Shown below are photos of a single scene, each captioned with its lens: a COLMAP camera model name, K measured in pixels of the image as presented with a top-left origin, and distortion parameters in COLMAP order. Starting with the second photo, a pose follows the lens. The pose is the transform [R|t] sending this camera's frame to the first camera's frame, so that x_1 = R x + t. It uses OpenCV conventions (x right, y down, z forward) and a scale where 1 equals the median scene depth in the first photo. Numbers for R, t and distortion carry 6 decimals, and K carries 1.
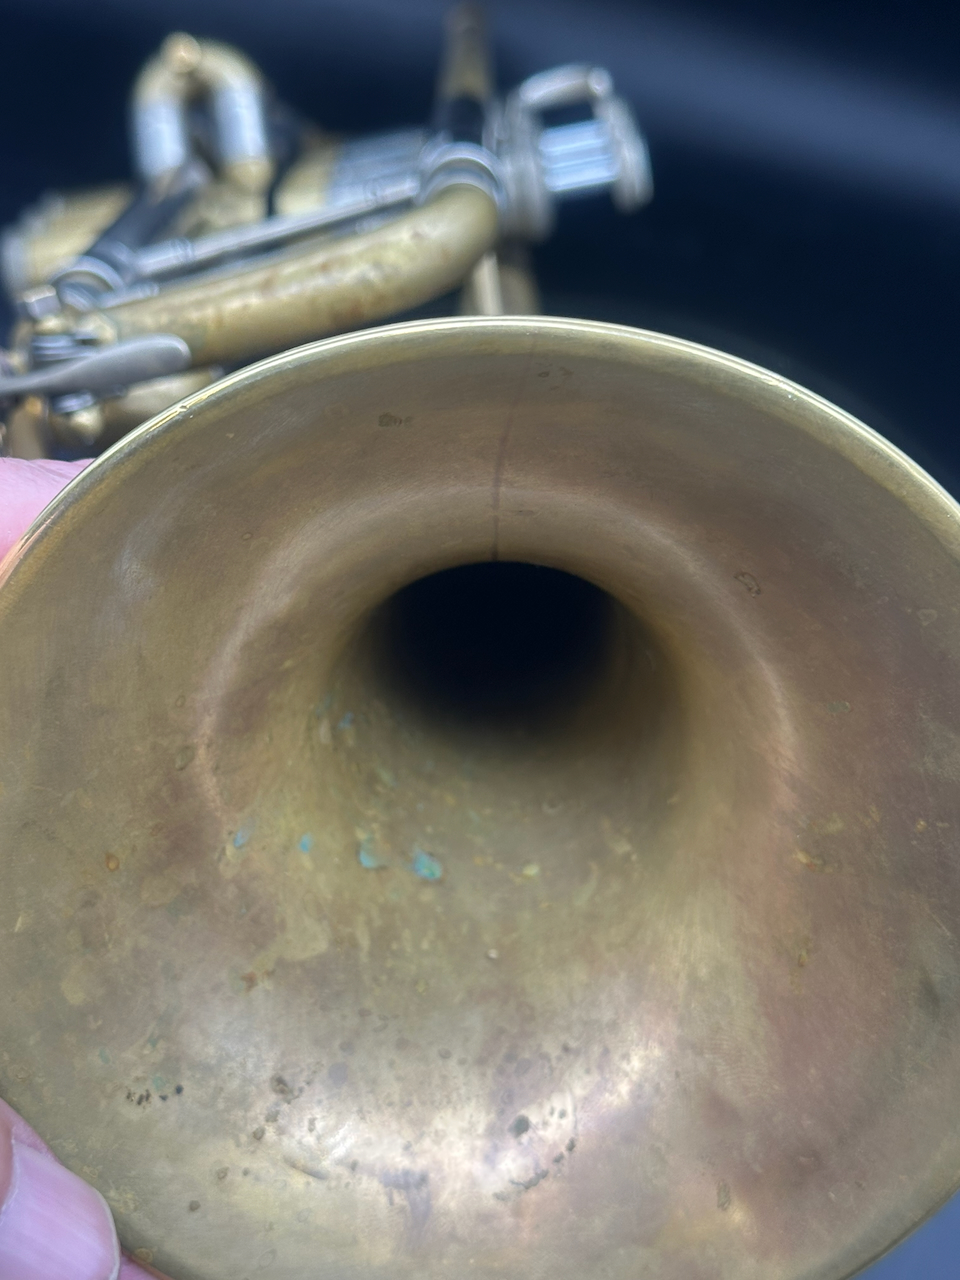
lens RADIAL K [[2041.0, 0, 480.4], [0, 2041.0, 640.1], [0, 0, 1]] dist [0.005984, 0.000000]
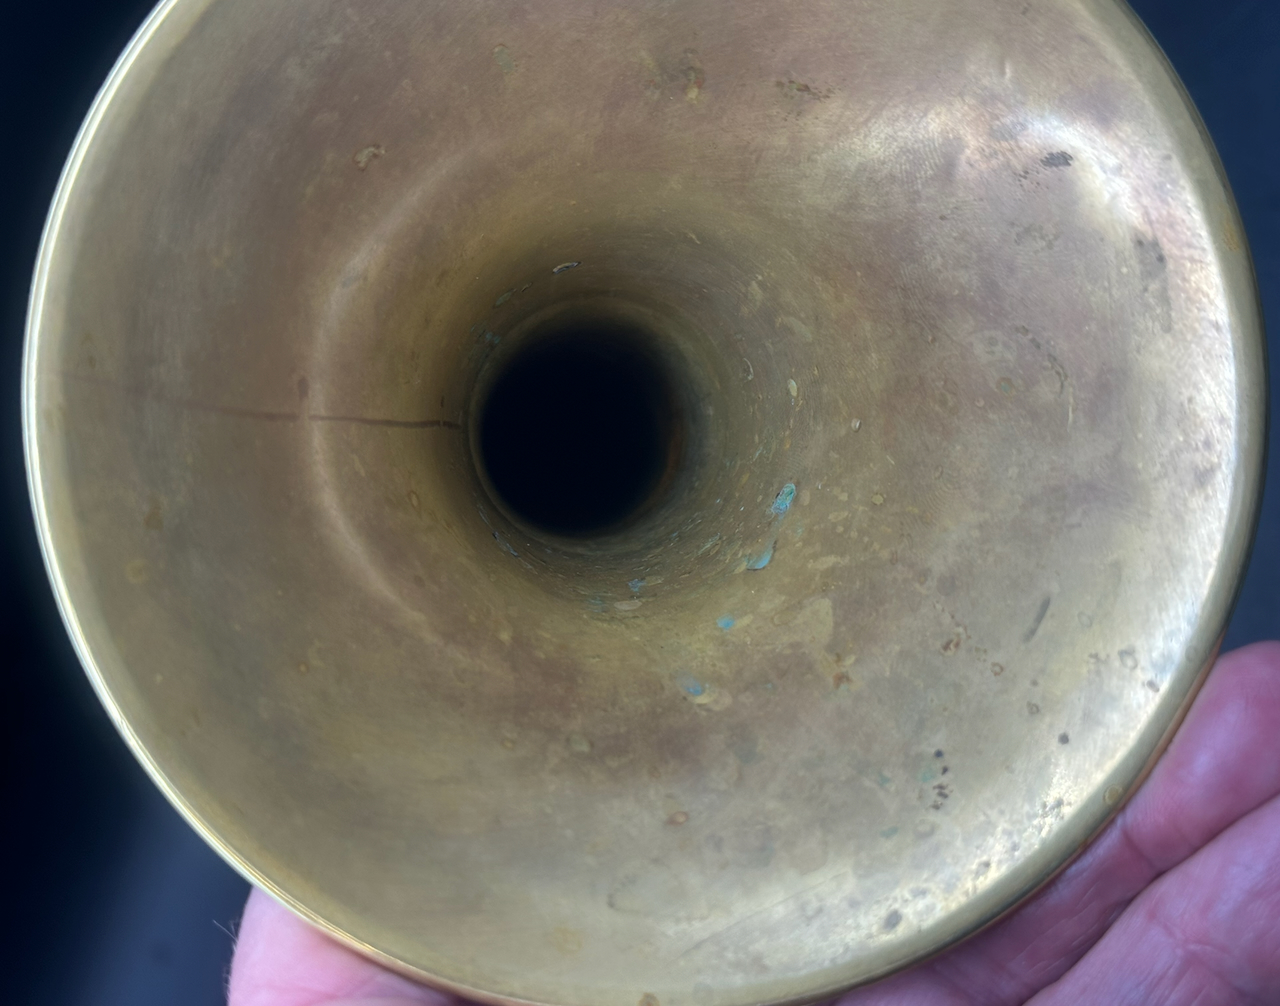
lens RADIAL K [[2109.5, 0, 640.0], [0, 2109.5, 503.2], [0, 0, 1]] dist [-0.005018, 0.000000]
pose [[-0.008529, -0.999951, 0.005024, -0.035946], [0.979219, -0.009369, -0.202589, 0.268754], [0.202626, 0.003191, 0.979251, 0.036498]]
